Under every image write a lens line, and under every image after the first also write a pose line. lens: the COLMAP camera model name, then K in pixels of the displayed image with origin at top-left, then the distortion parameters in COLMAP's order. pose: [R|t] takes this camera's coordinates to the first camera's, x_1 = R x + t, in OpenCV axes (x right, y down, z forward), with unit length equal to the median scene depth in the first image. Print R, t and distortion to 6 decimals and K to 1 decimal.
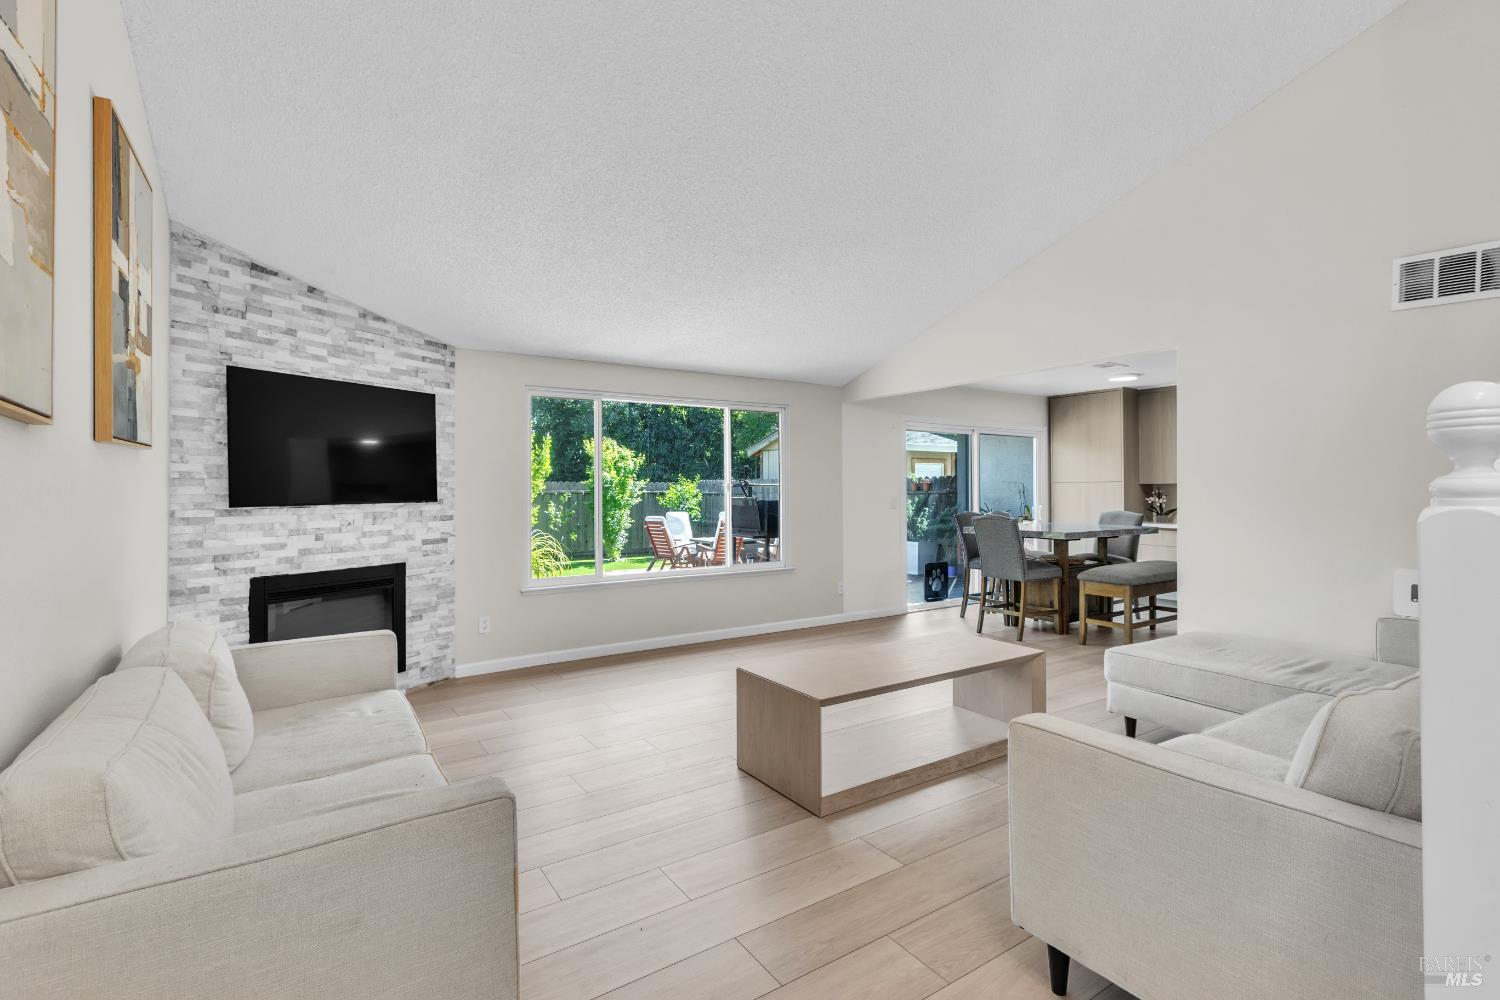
lens RADIAL K [[688.4, 0, 750.4], [0, 688.4, 489.1], [0, 0, 1]] dist [0.005239, -0.003304]
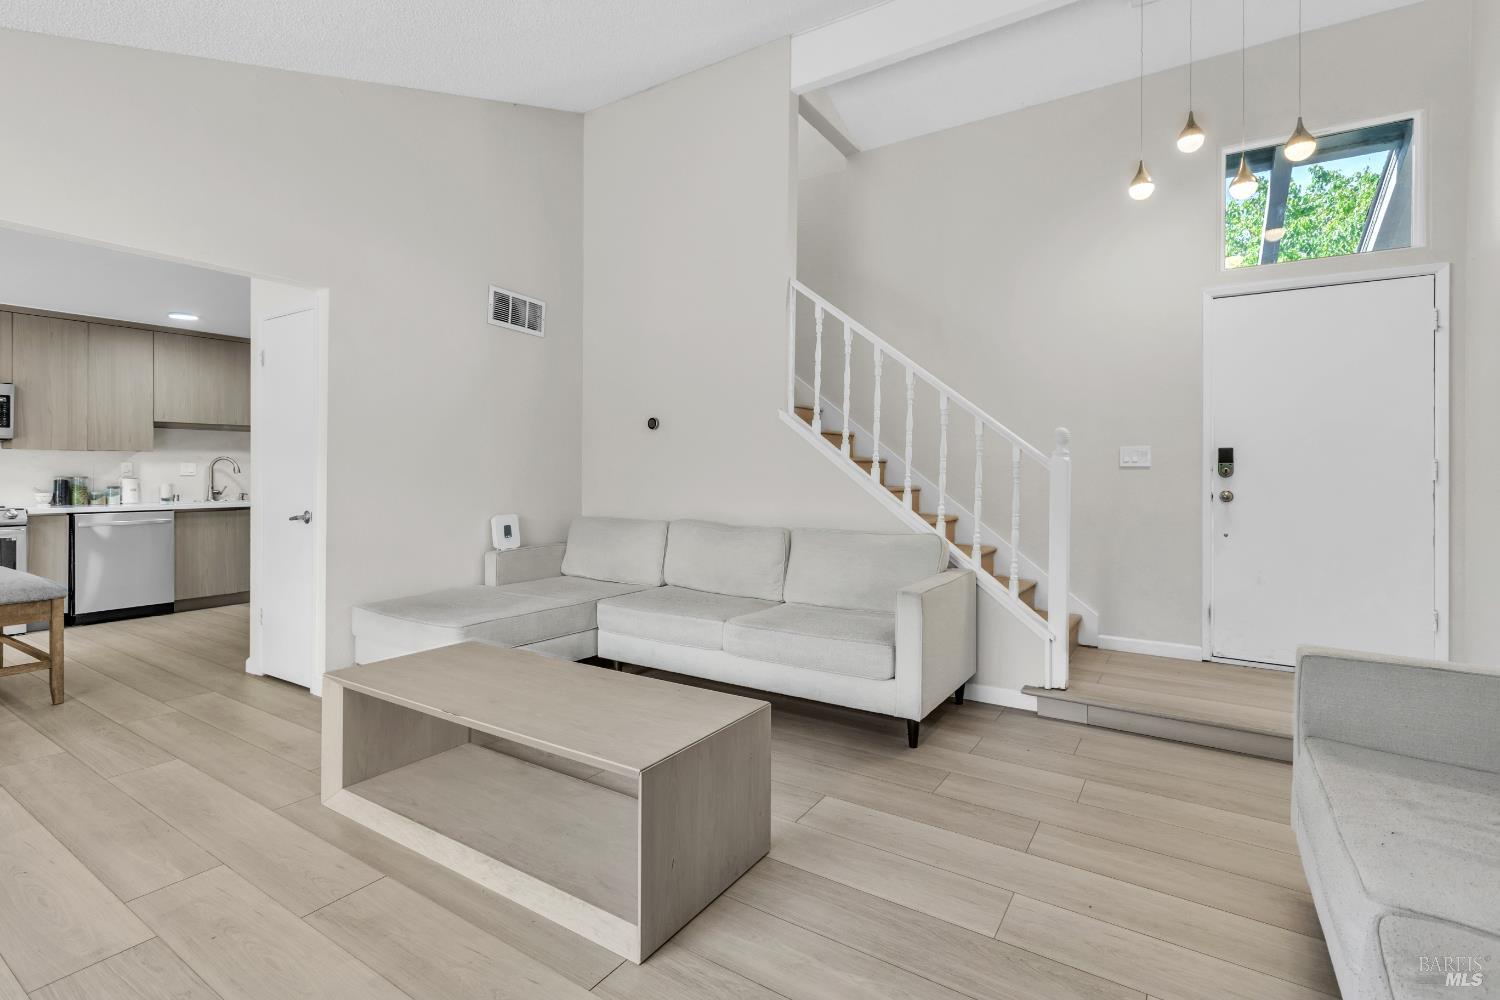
lens RADIAL K [[688.4, 0, 742.1], [0, 688.4, 468.3], [0, 0, 1]] dist [0.005239, -0.003304]
pose [[-0.402201, 0.009974, 0.915497, -0.371952], [-0.001015, 0.999935, -0.011340, 0.029535], [-0.915551, -0.005490, -0.402165, 0.821655]]
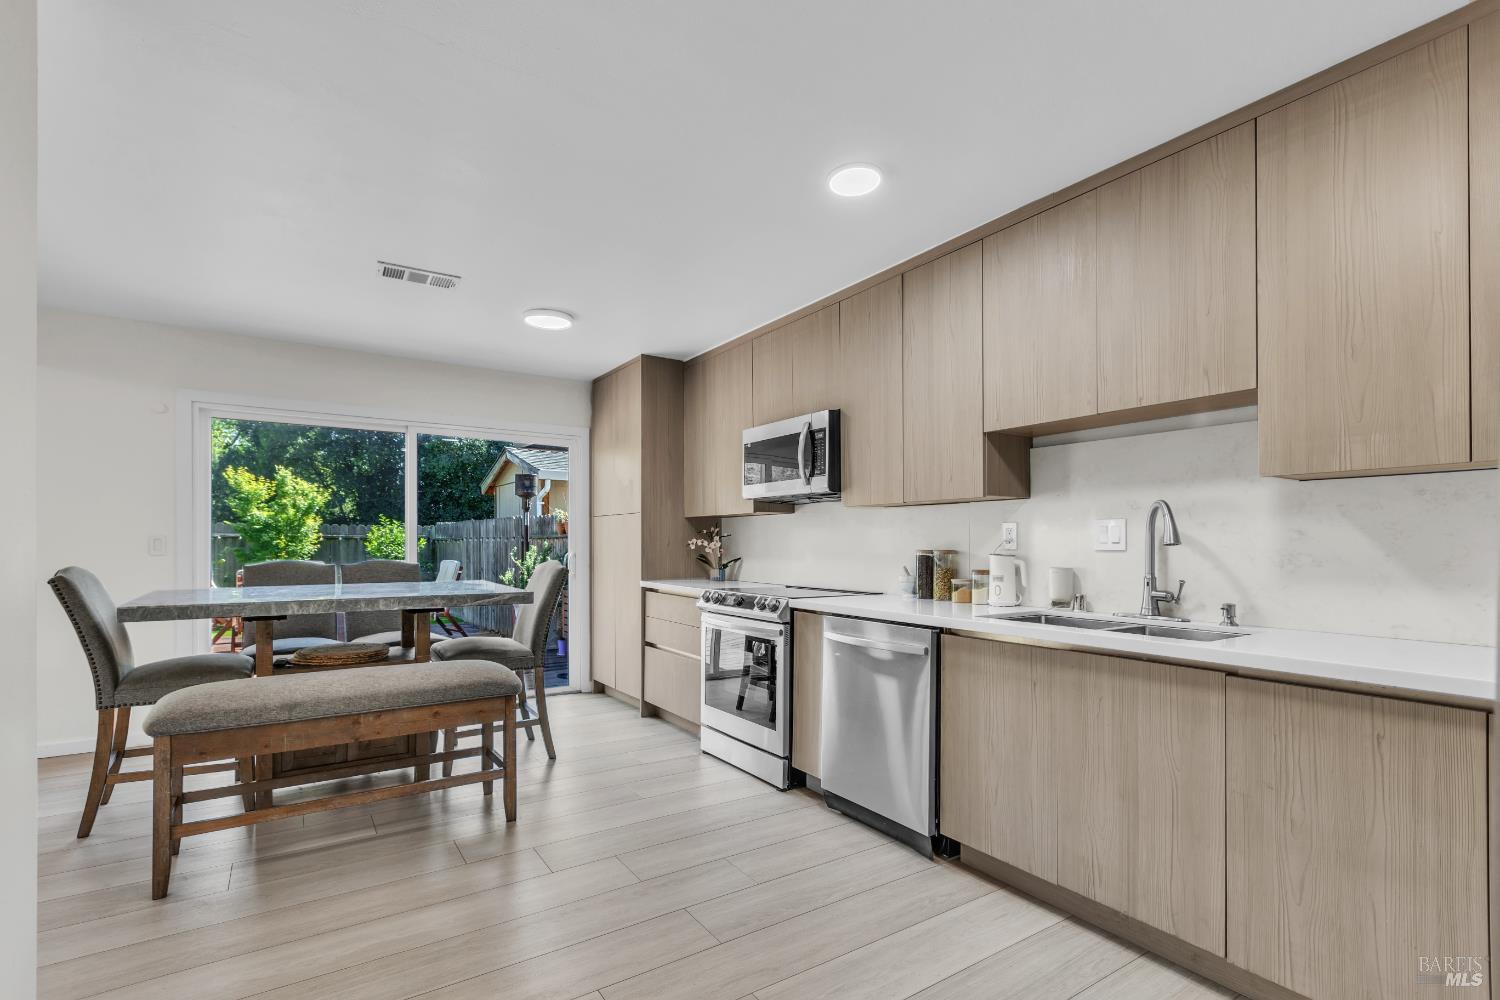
lens RADIAL K [[688.4, 0, 740.5], [0, 688.4, 543.2], [0, 0, 1]] dist [0.005239, -0.003304]
pose [[0.999989, 0.004484, 0.001142, 1.103878], [-0.004490, 0.999978, 0.004885, 0.021850], [-0.001120, -0.004890, 0.999987, 0.704602]]
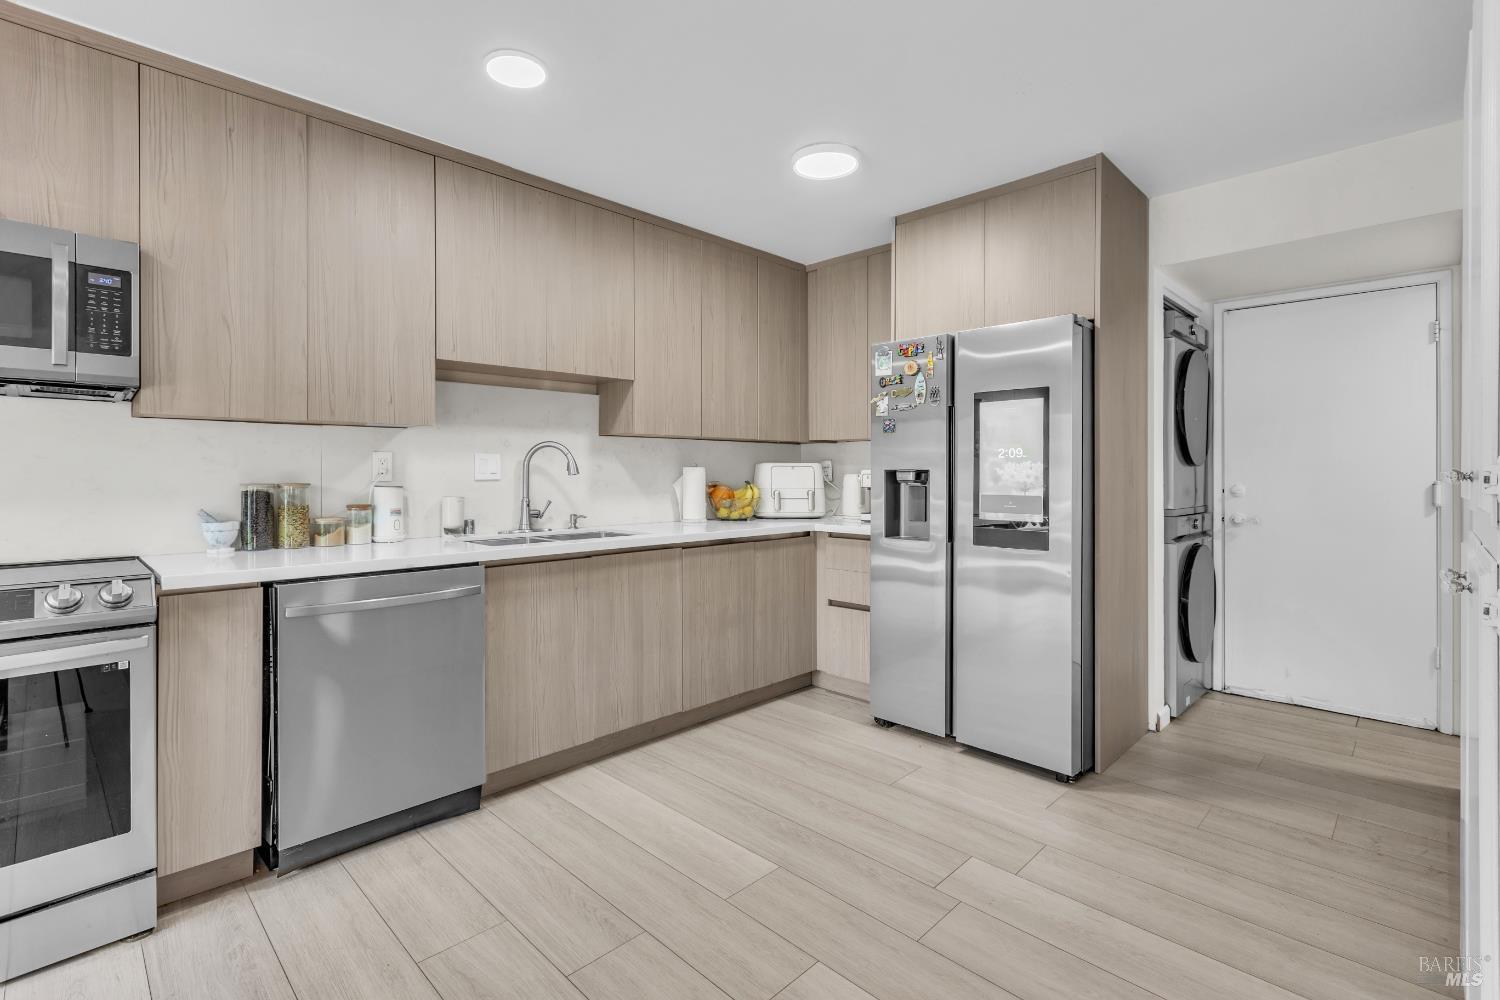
lens RADIAL K [[688.4, 0, 747.7], [0, 688.4, 471.3], [0, 0, 1]] dist [0.005239, -0.003304]
pose [[-0.205307, 0.004832, 0.978686, 0.681774], [-0.002862, 0.999981, -0.005537, 0.023797], [-0.978693, -0.003938, -0.205289, 1.189893]]
